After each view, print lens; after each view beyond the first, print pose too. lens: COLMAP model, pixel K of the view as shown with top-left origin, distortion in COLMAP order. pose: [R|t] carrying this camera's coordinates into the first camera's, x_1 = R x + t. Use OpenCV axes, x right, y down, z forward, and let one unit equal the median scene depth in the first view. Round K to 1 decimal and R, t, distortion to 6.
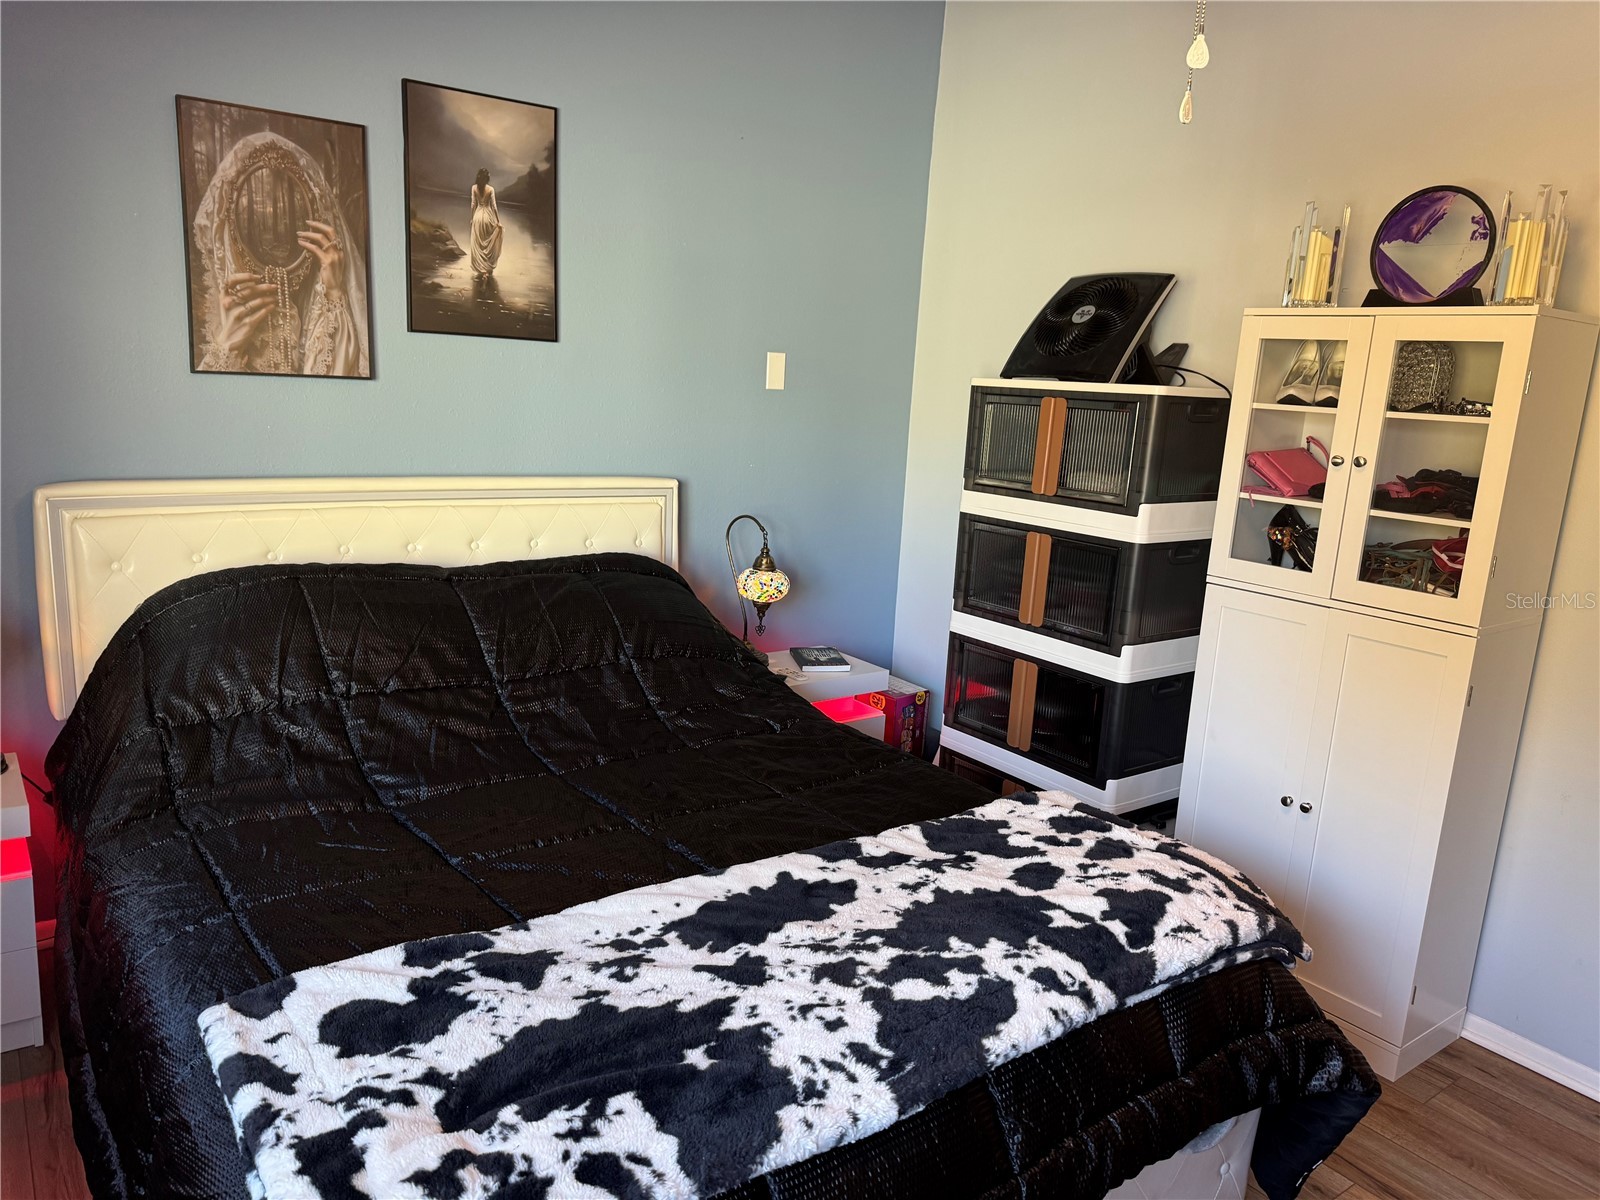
lens RADIAL K [[1120.6, 0, 800.0], [0, 1120.6, 600.0], [0, 0, 1]] dist [0.005394, 0.001504]
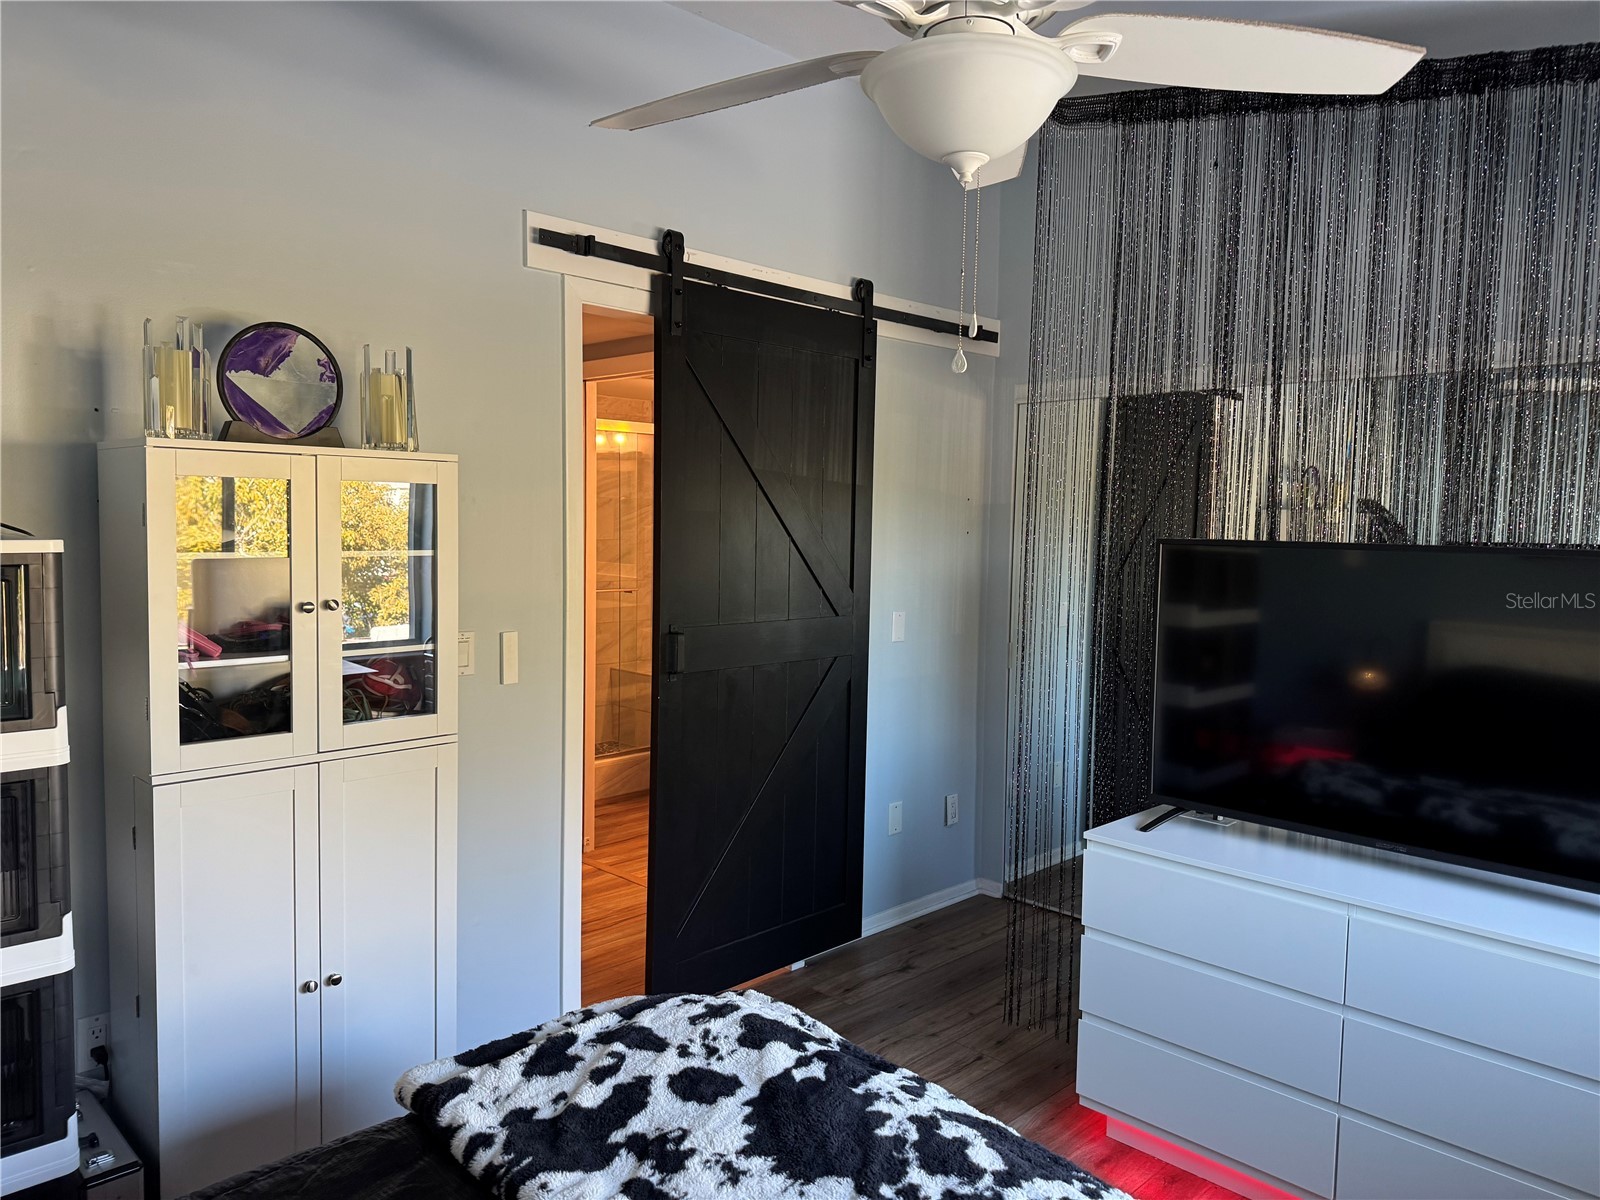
lens RADIAL K [[1113.1, 0, 800.0], [0, 1113.1, 600.0], [0, 0, 1]] dist [-0.030828, -0.000335]
pose [[-0.156672, -0.129550, 0.979117, -0.623135], [0.177434, 0.971539, 0.156939, -0.261953], [-0.971582, 0.198317, -0.129226, 0.942284]]
